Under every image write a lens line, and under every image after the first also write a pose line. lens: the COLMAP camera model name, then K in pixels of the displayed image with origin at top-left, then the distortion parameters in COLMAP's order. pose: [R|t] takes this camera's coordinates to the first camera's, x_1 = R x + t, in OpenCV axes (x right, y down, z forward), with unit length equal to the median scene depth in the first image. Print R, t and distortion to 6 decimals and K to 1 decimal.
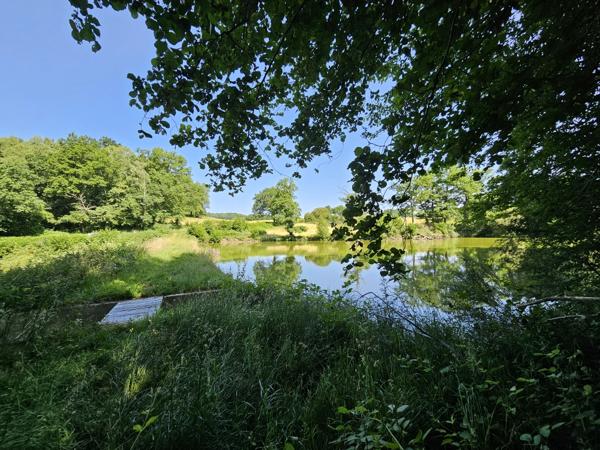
lens RADIAL K [[247.9, 0, 299.3], [0, 247.9, 224.9], [0, 0, 1]] dist [-0.004585, 0.000914]
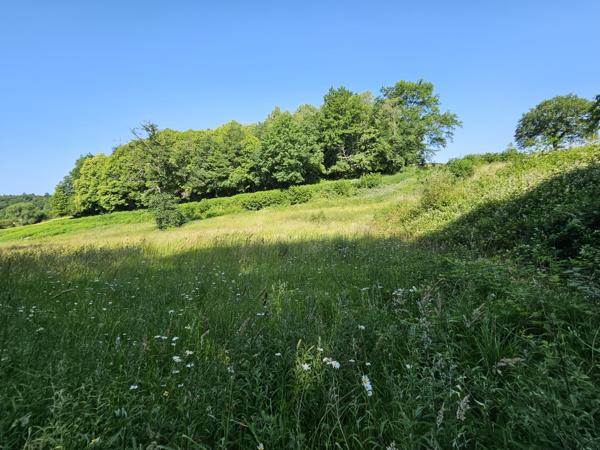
lens RADIAL K [[247.9, 0, 301.1], [0, 247.9, 221.7], [0, 0, 1]] dist [-0.004585, 0.000914]
pose [[0.745759, 0.025394, -0.665732, -0.233735], [0.088619, 0.986612, 0.136906, 0.037138], [0.660296, -0.161096, 0.733524, 0.022199]]
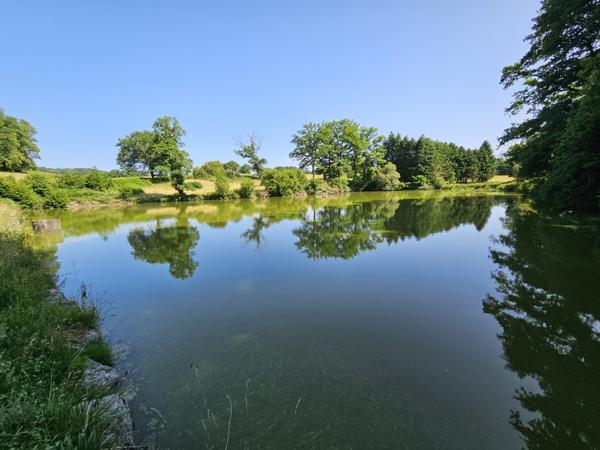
lens RADIAL K [[247.9, 0, 299.3], [0, 247.9, 224.3], [0, 0, 1]] dist [-0.004585, 0.000914]
pose [[0.904574, -0.078052, 0.419110, -0.031169], [0.007881, 0.985991, 0.166613, 0.008852], [-0.426243, -0.147411, 0.892517, 0.121136]]
